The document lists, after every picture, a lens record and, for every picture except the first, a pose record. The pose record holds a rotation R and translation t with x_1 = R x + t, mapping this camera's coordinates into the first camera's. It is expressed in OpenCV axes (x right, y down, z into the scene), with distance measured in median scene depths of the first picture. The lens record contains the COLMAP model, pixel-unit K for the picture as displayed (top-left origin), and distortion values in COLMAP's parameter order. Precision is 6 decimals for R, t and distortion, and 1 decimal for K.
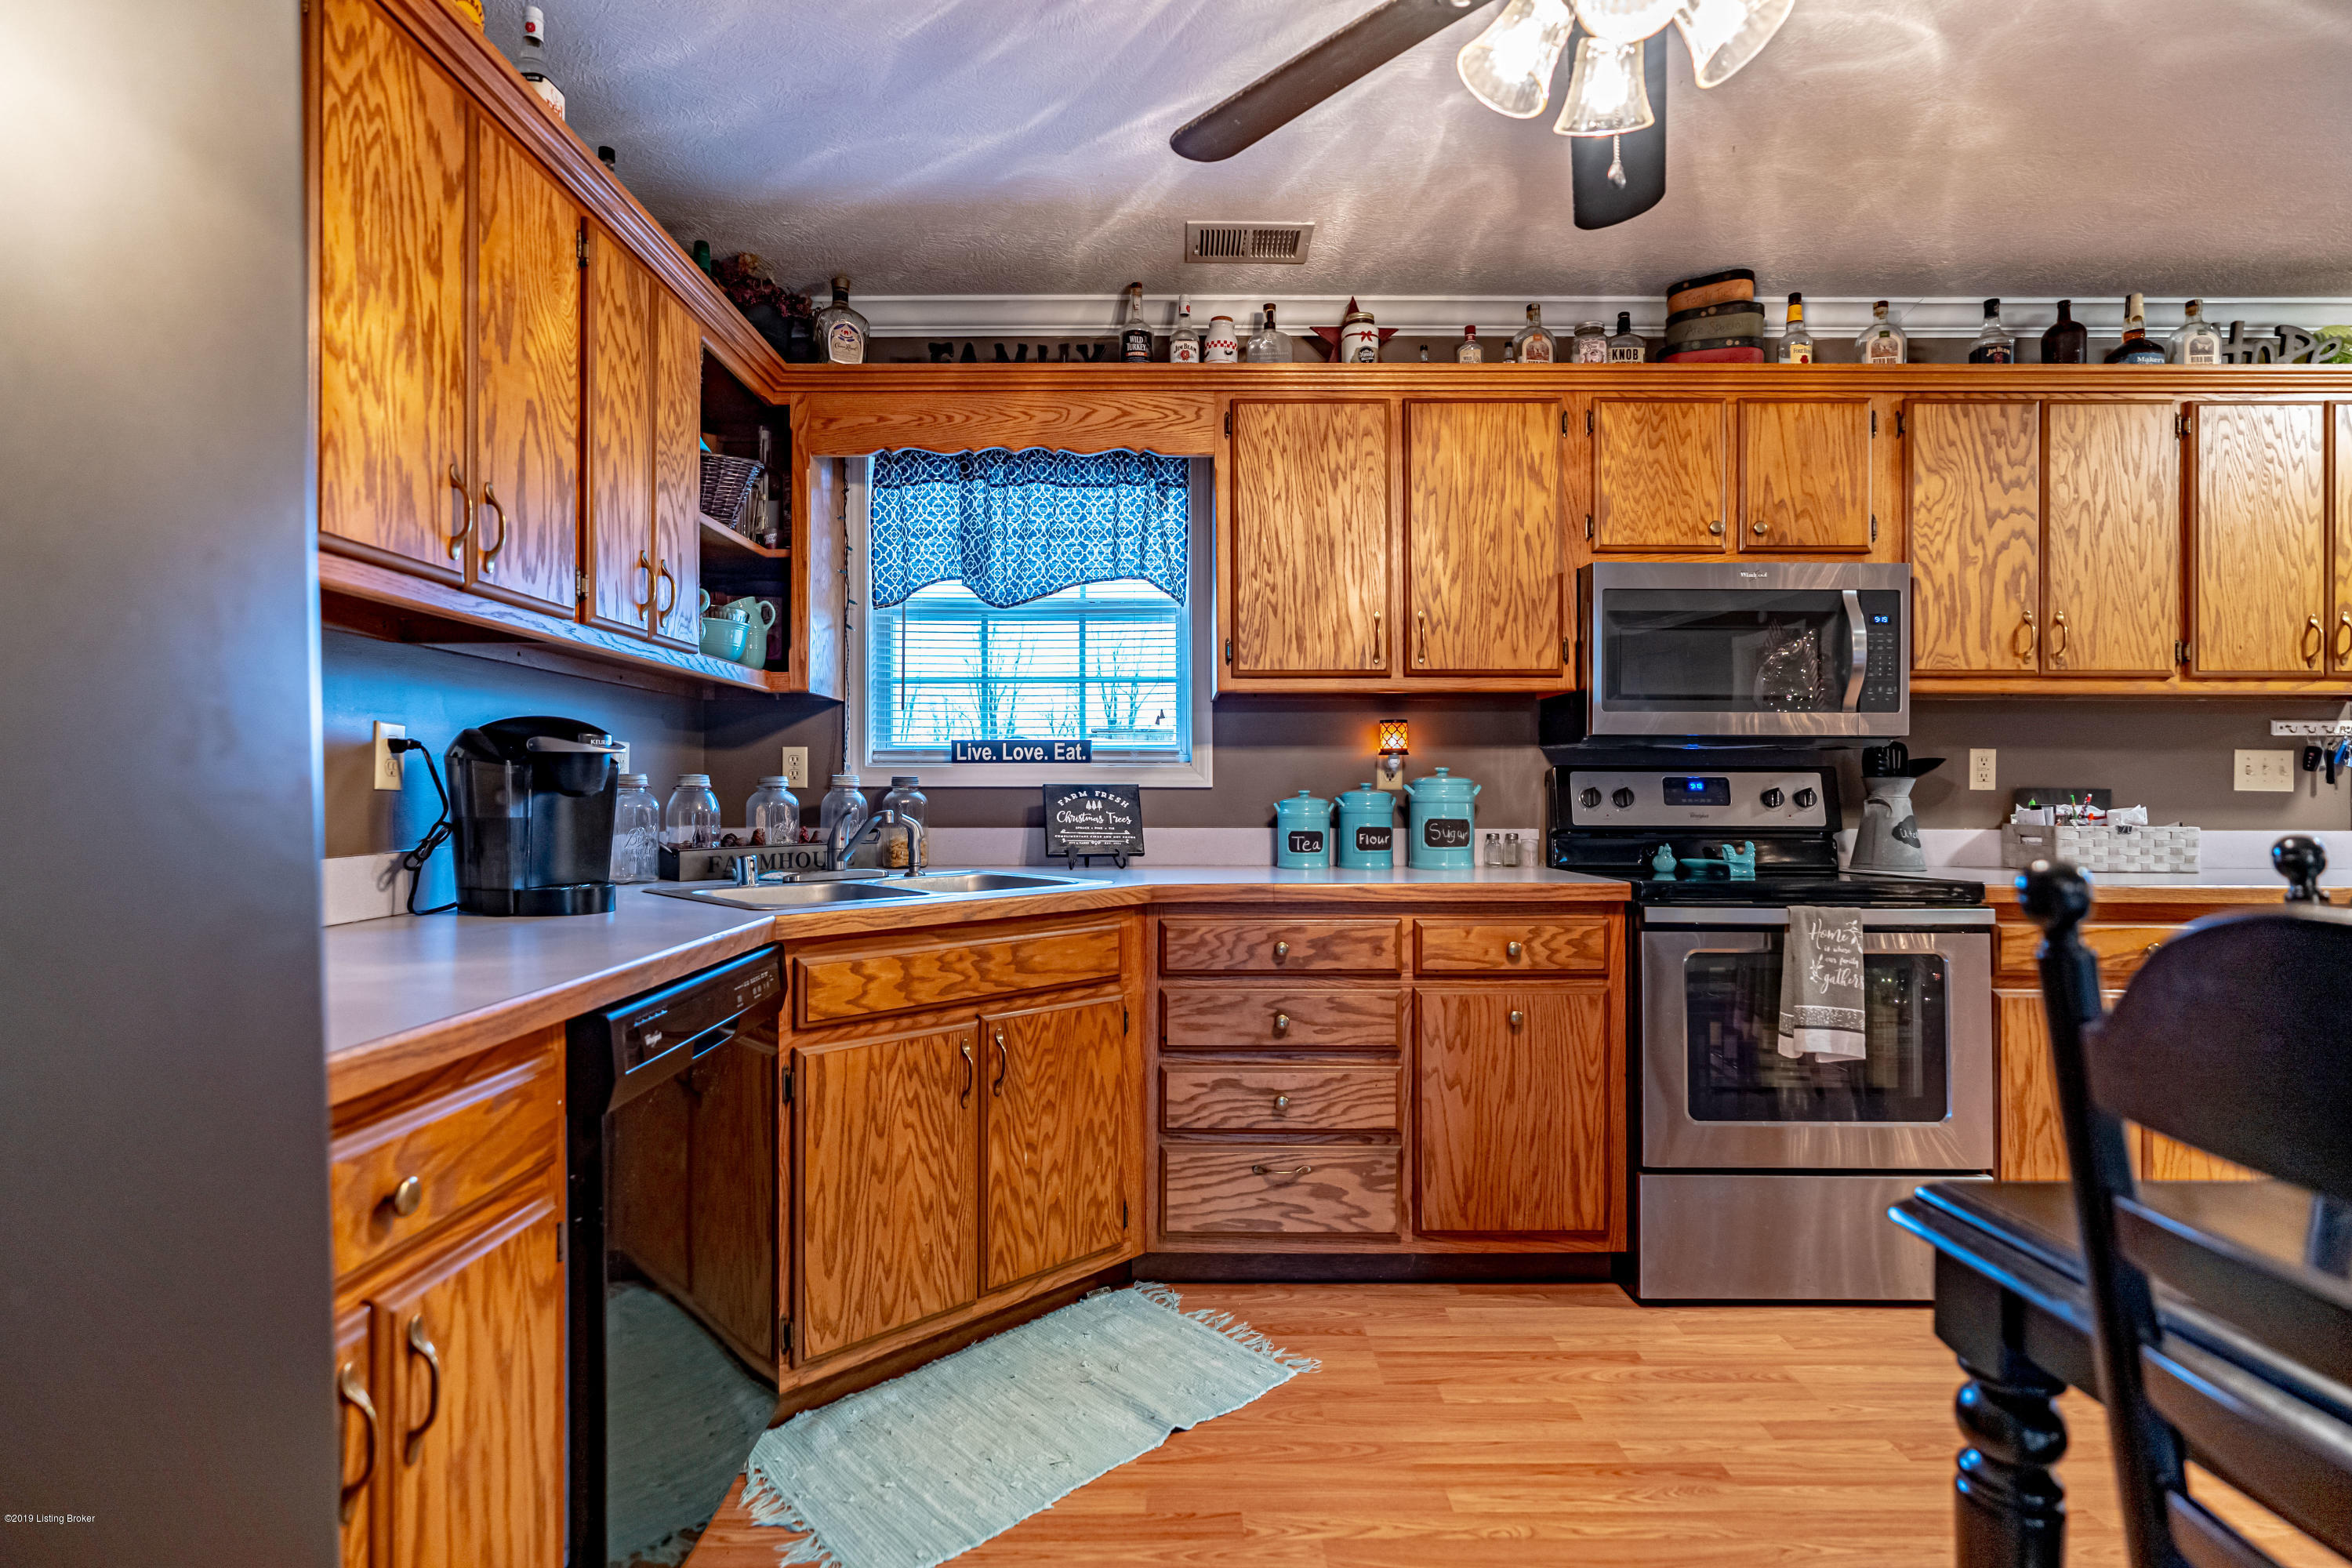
lens RADIAL K [[1166.9, 0, 1179.6], [0, 1166.9, 785.2], [0, 0, 1]] dist [-0.001019, -0.002223]
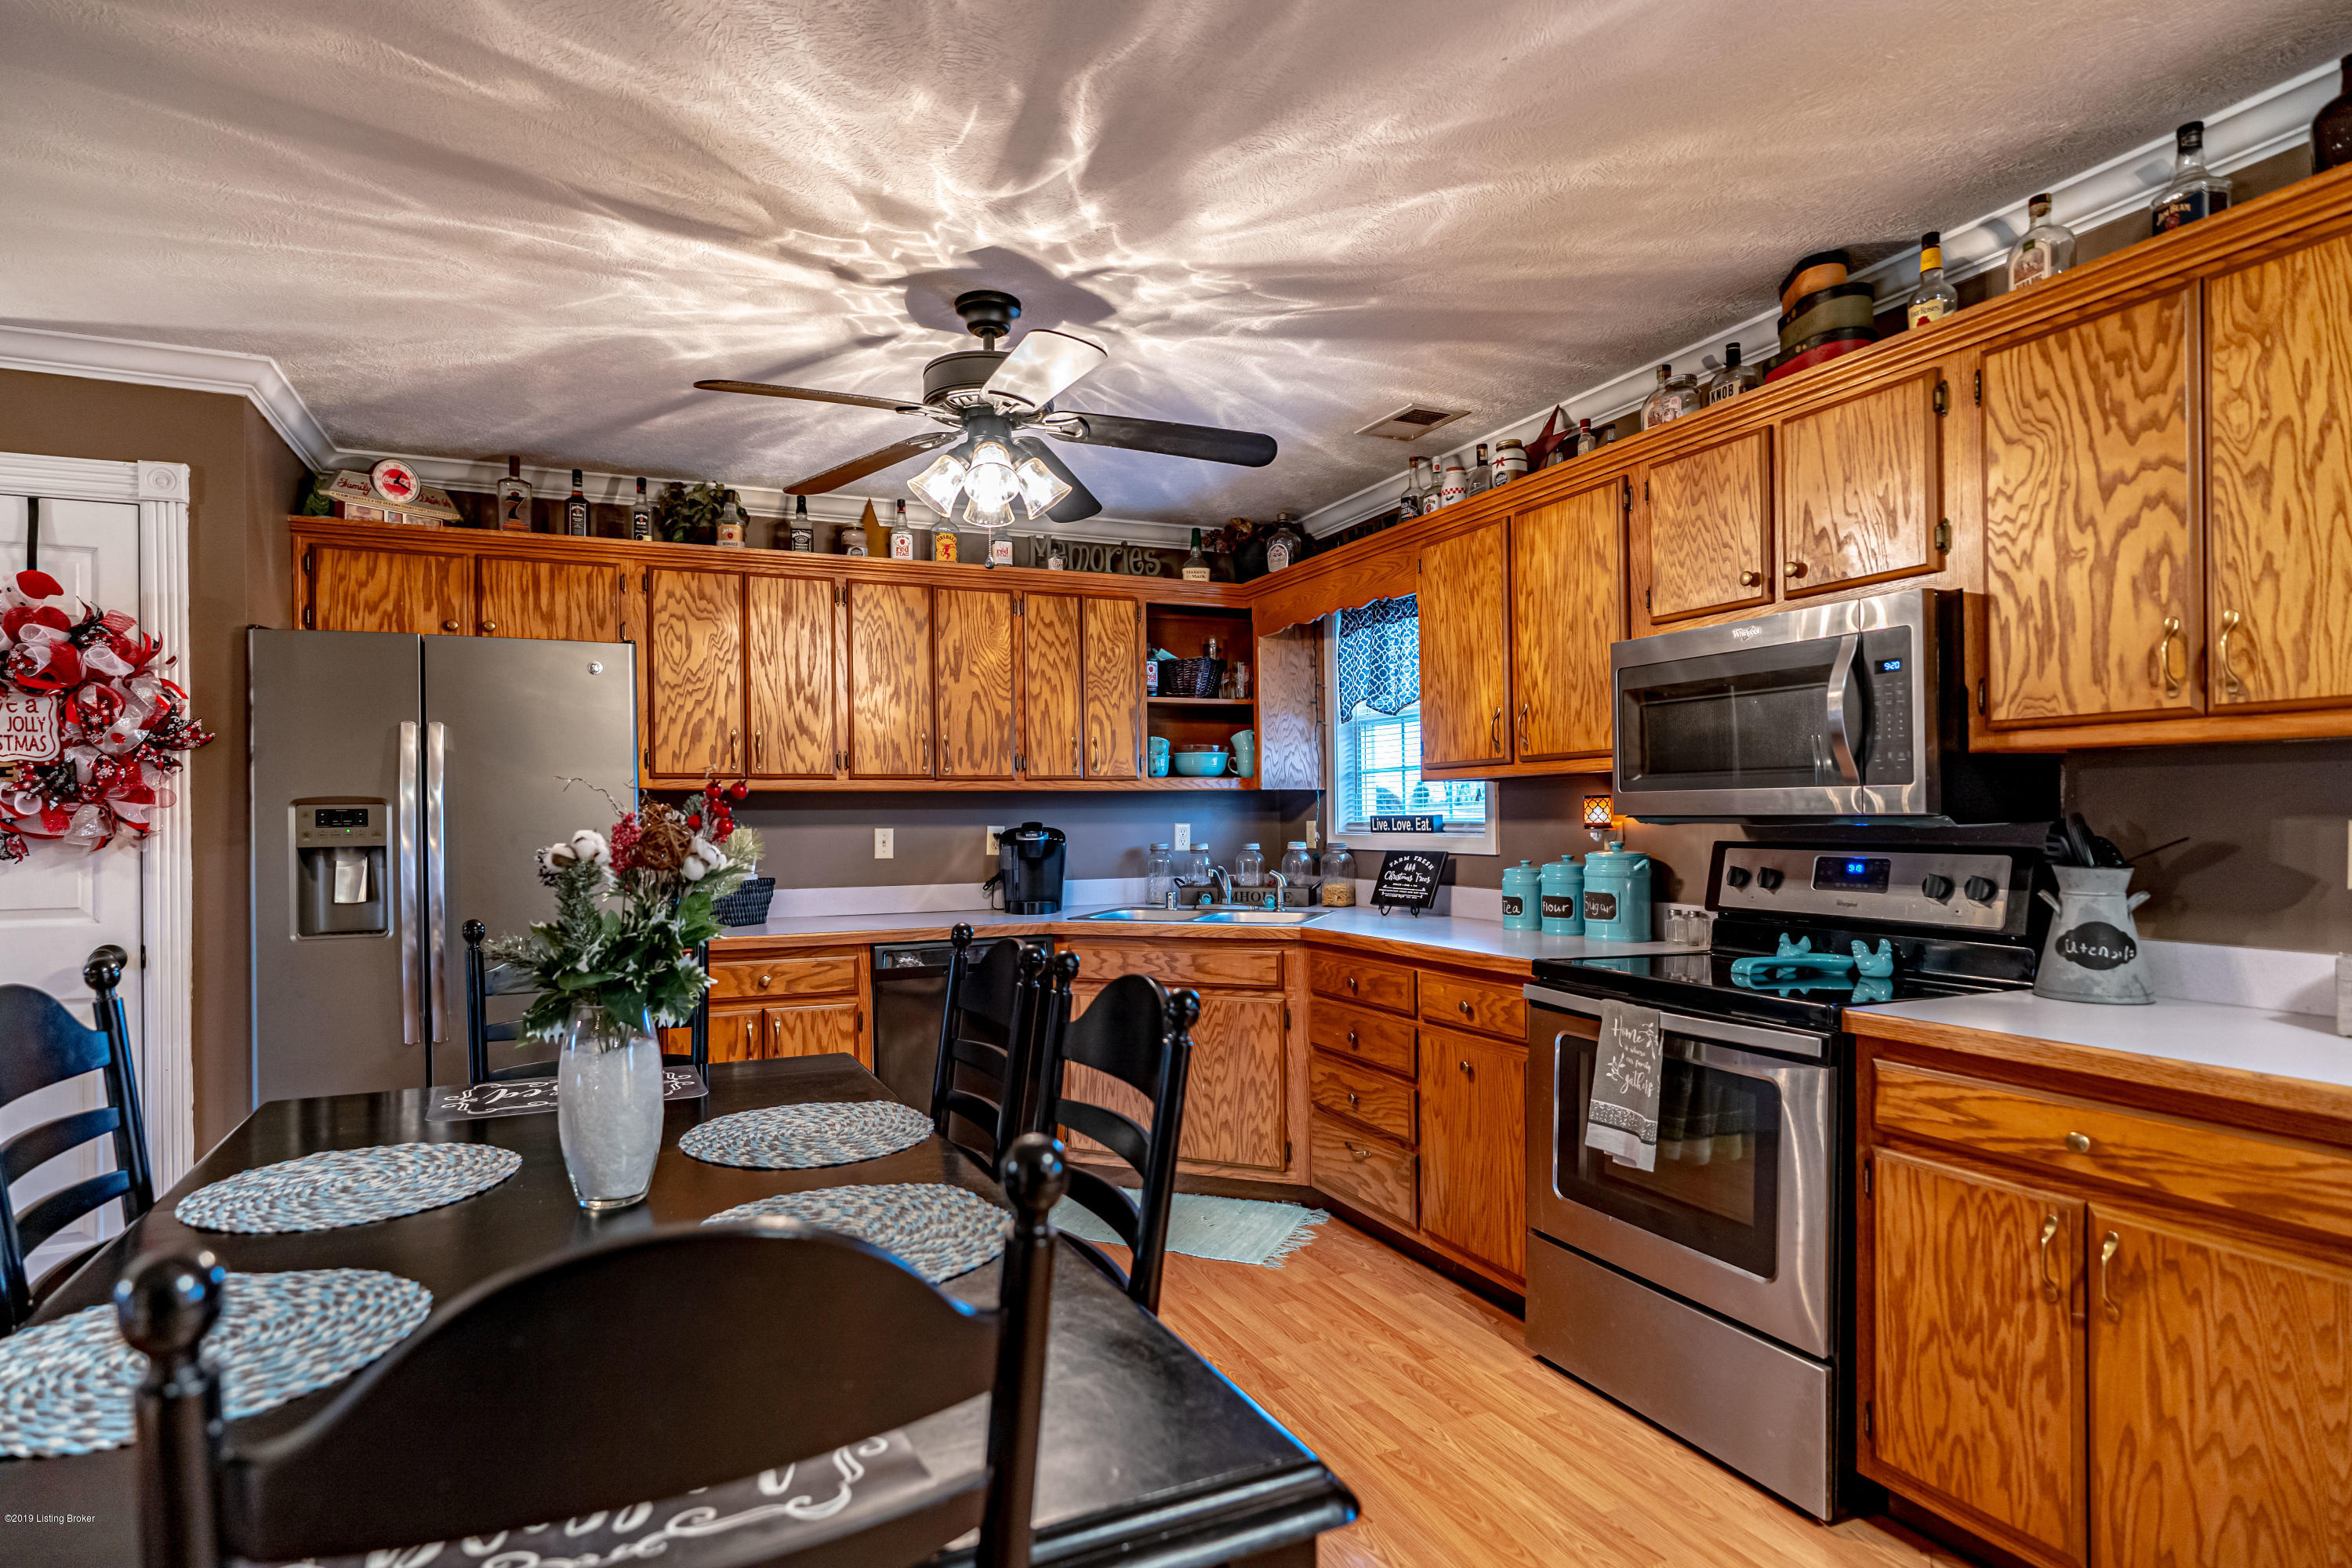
lens RADIAL K [[1208.7, 0, 1120.2], [0, 1208.7, 820.9], [0, 0, 1]] dist [0.002329, -0.000989]
pose [[0.388776, -0.001992, -0.921330, 1.118334], [0.015599, 0.999869, 0.004421, -0.048435], [0.921200, -0.016091, 0.388756, 0.200662]]
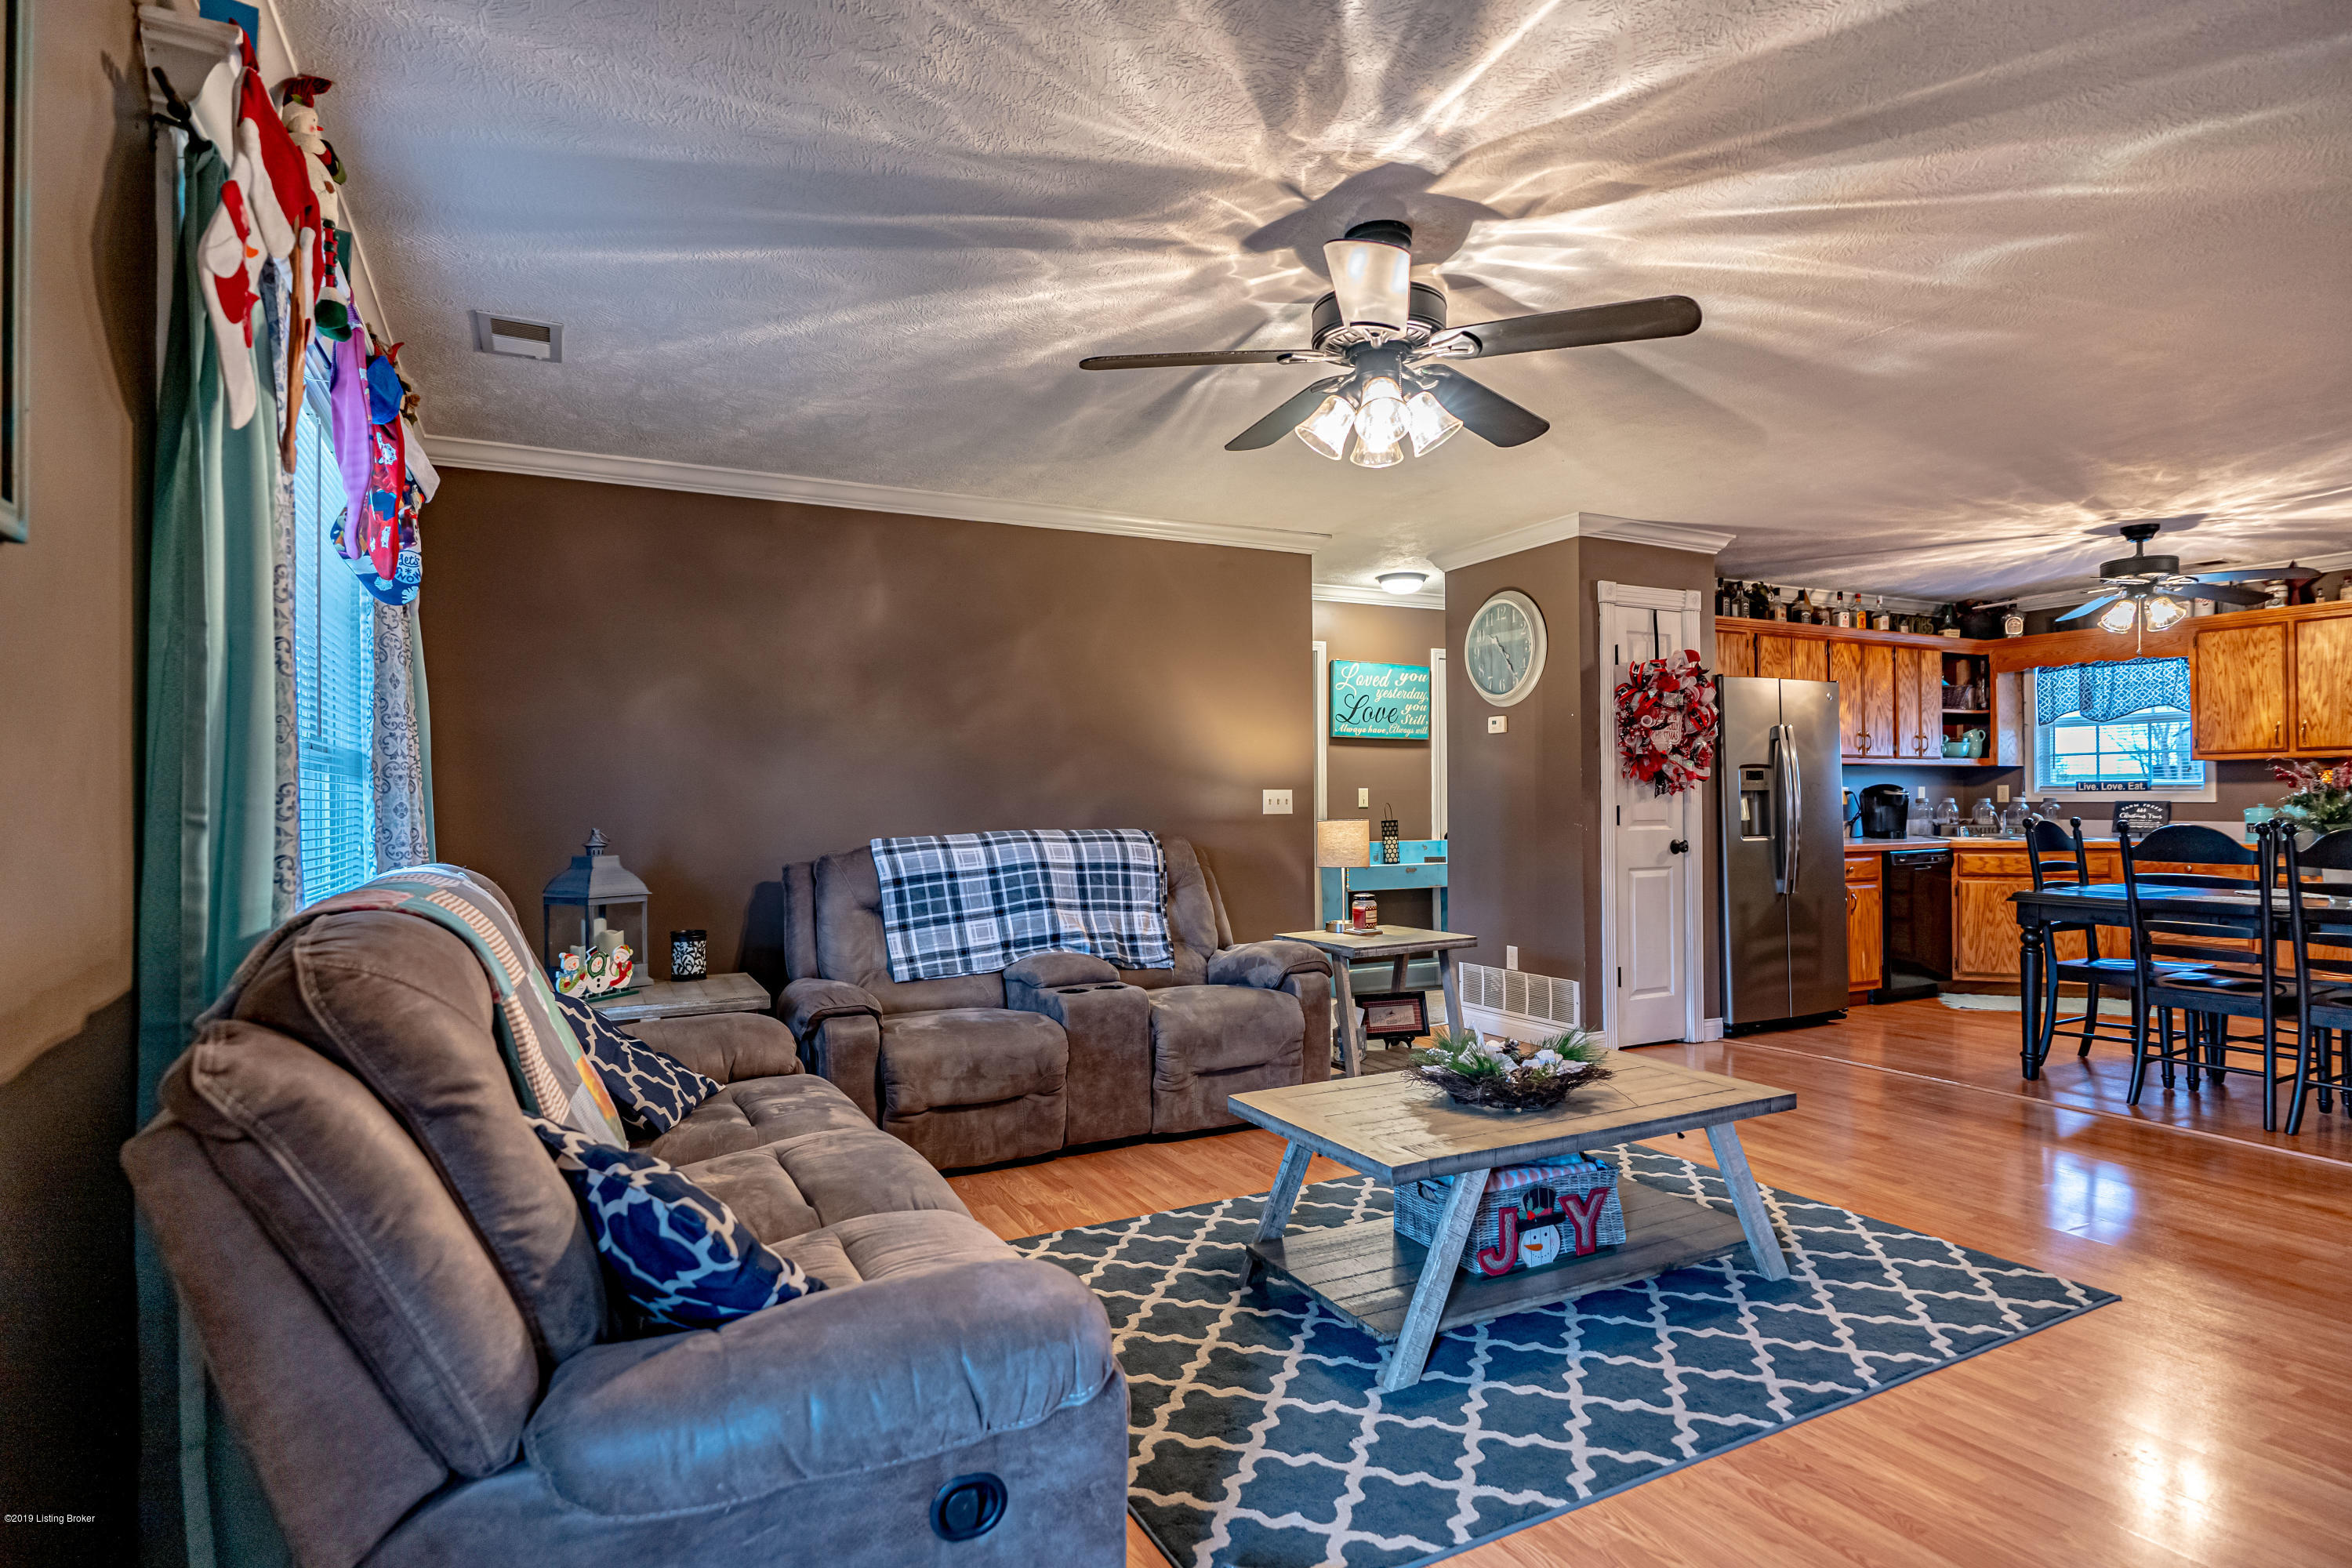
lens RADIAL K [[1208.7, 0, 1158.6], [0, 1208.7, 805.0], [0, 0, 1]] dist [0.002329, -0.000989]
pose [[0.461194, -0.001059, -0.887299, 1.212135], [0.010627, 0.999934, 0.004331, -0.024935], [0.887236, -0.011427, 0.461175, -1.896506]]
